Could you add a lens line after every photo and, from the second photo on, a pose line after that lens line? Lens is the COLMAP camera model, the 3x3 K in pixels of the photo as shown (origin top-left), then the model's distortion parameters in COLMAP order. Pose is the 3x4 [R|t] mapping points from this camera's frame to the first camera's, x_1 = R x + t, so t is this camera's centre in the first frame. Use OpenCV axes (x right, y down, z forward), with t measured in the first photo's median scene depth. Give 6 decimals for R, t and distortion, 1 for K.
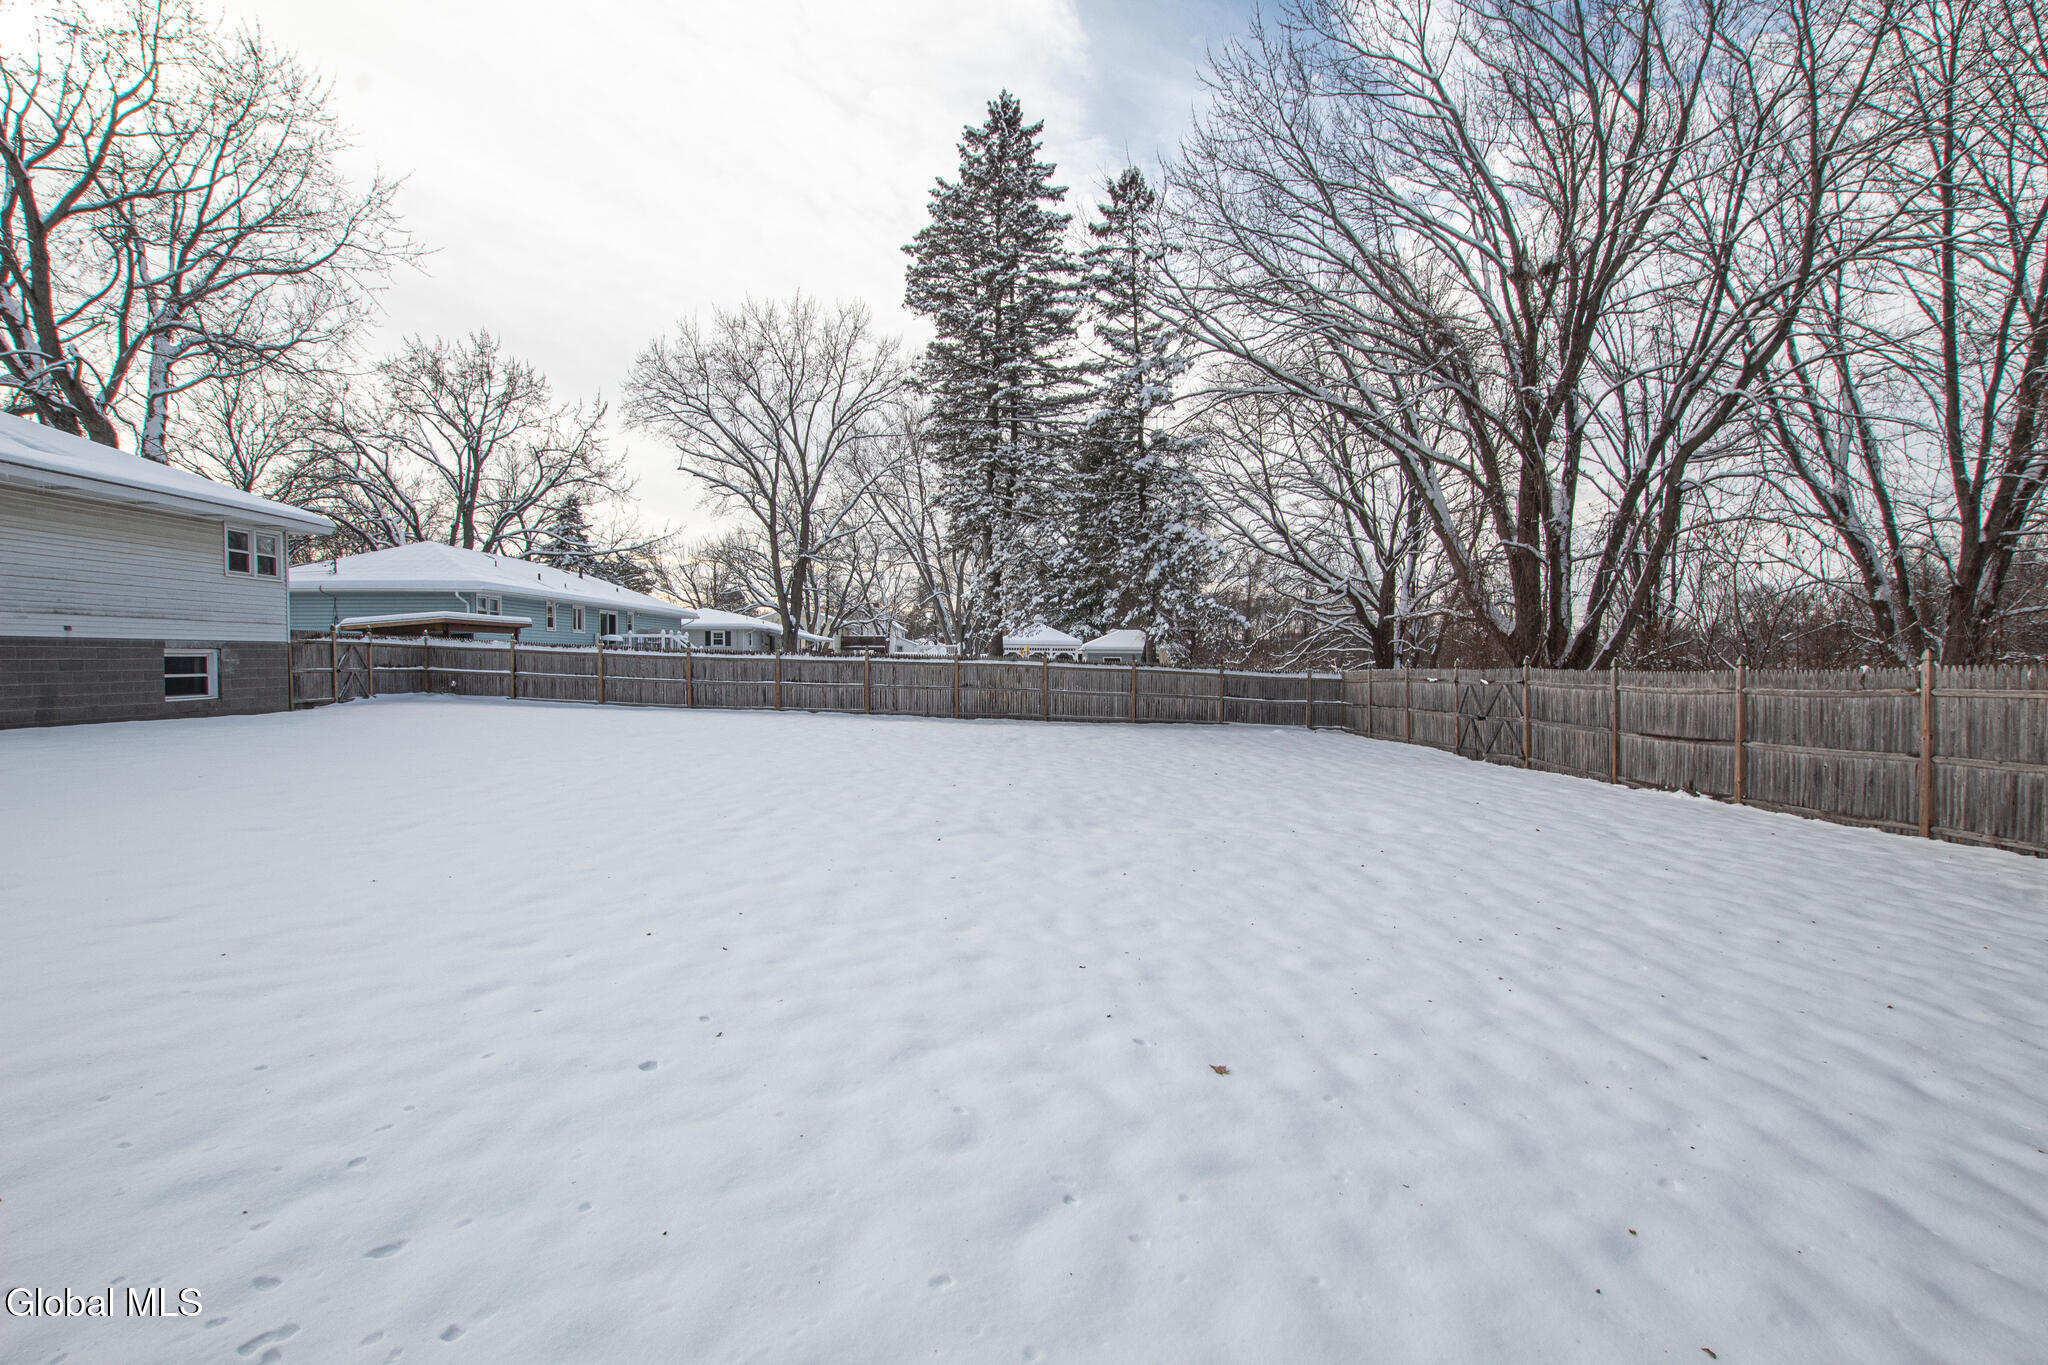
lens RADIAL K [[942.5, 0, 1018.1], [0, 942.5, 689.2], [0, 0, 1]] dist [-0.035590, 0.007040]
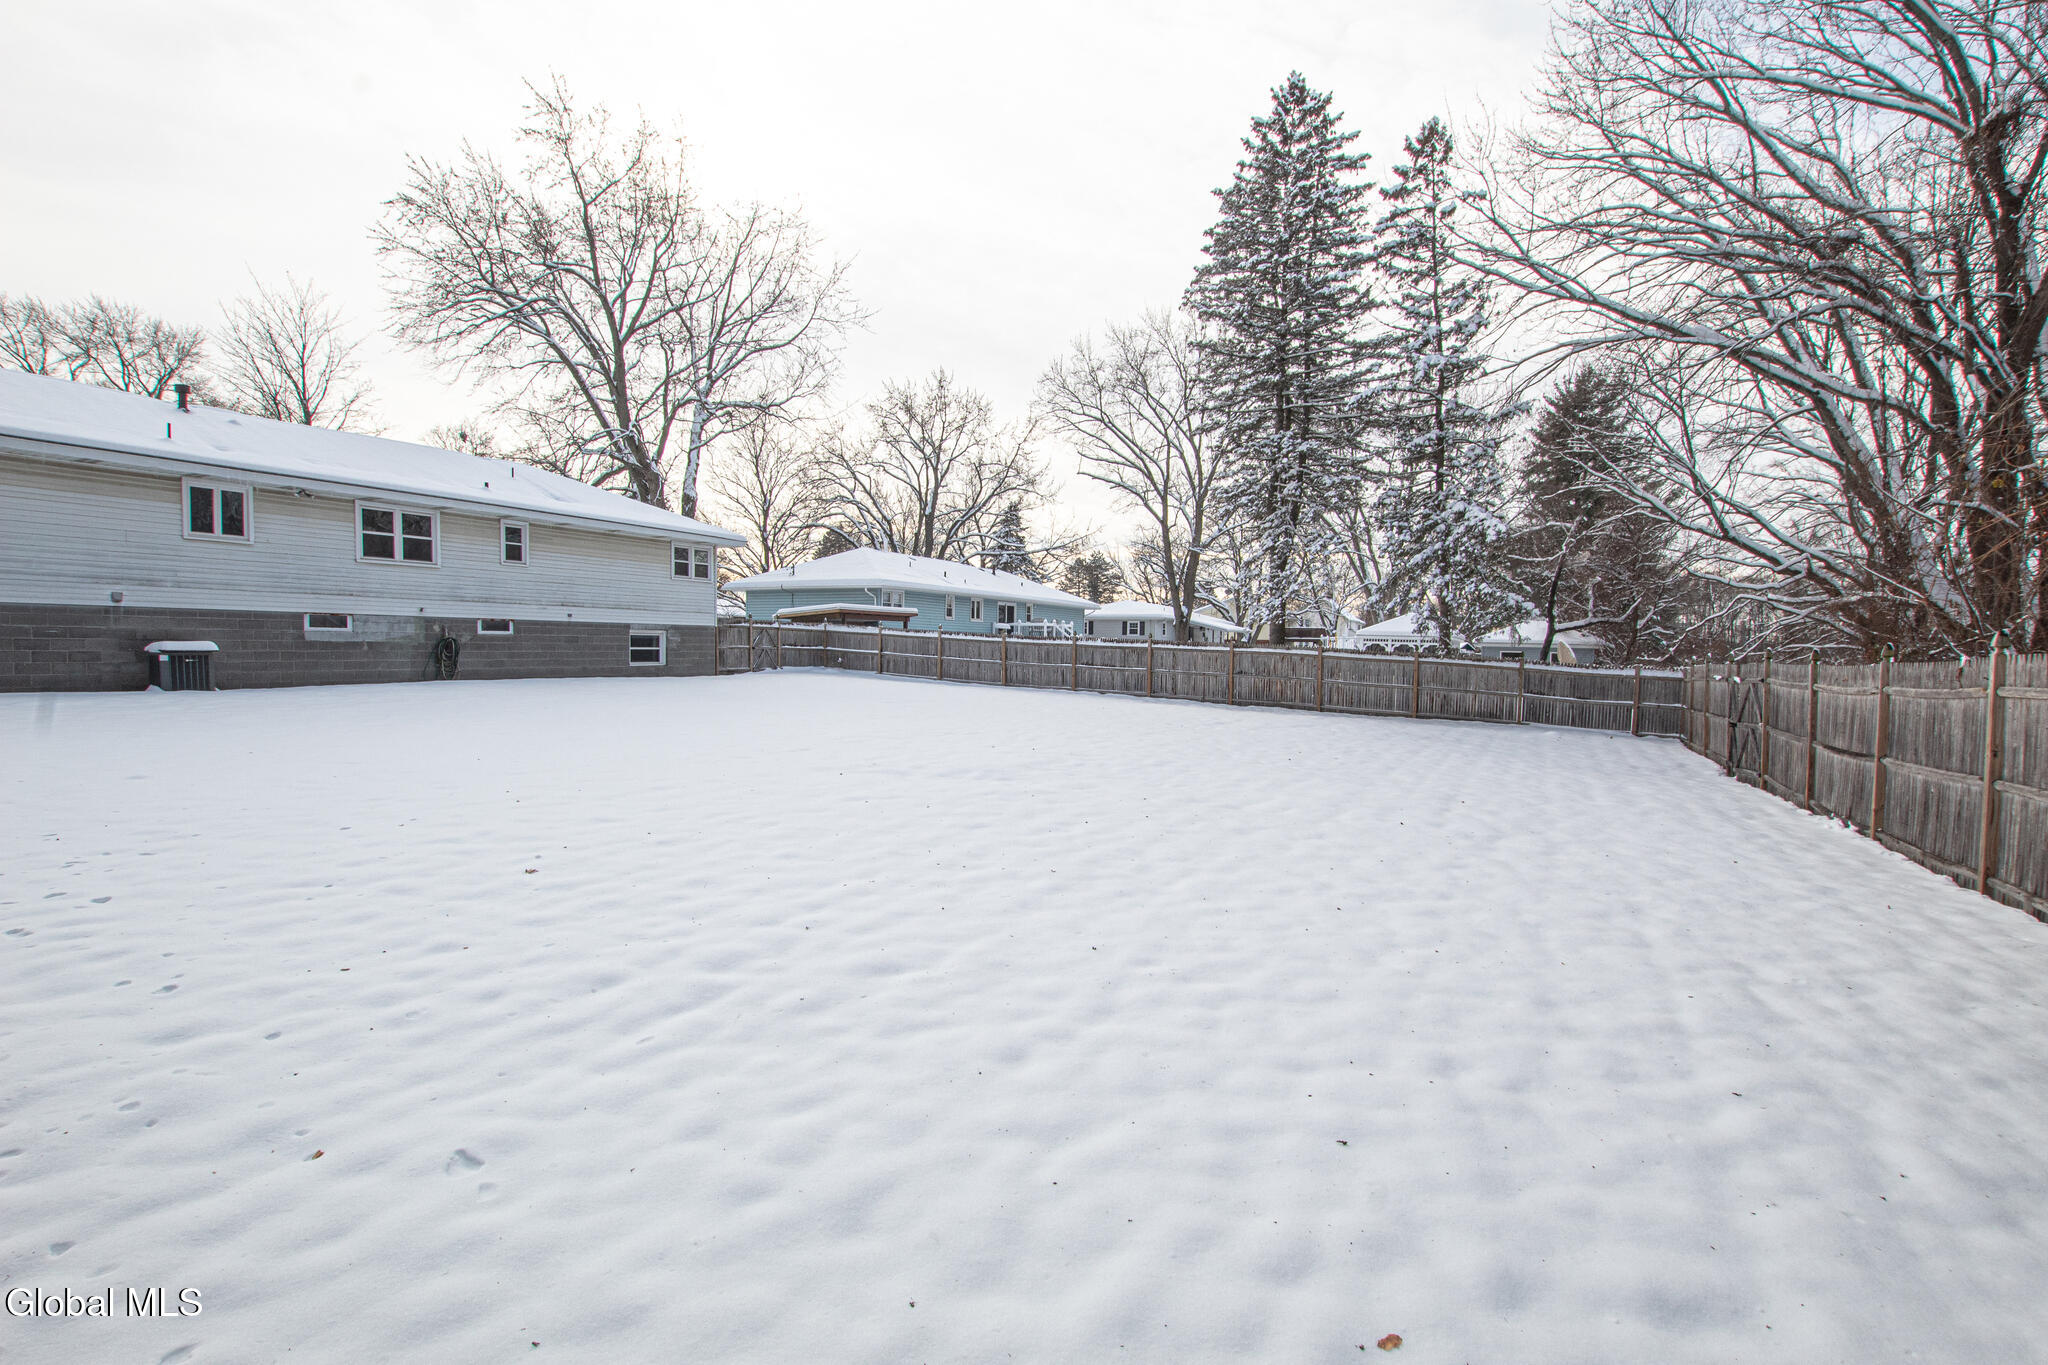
lens RADIAL K [[942.5, 0, 1028.9], [0, 942.5, 700.5], [0, 0, 1]] dist [-0.035590, 0.007040]
pose [[0.873494, 0.041428, -0.485069, 0.224003], [-0.031702, 0.999098, 0.028241, 0.004245], [0.485802, -0.009291, 0.874020, -0.001063]]
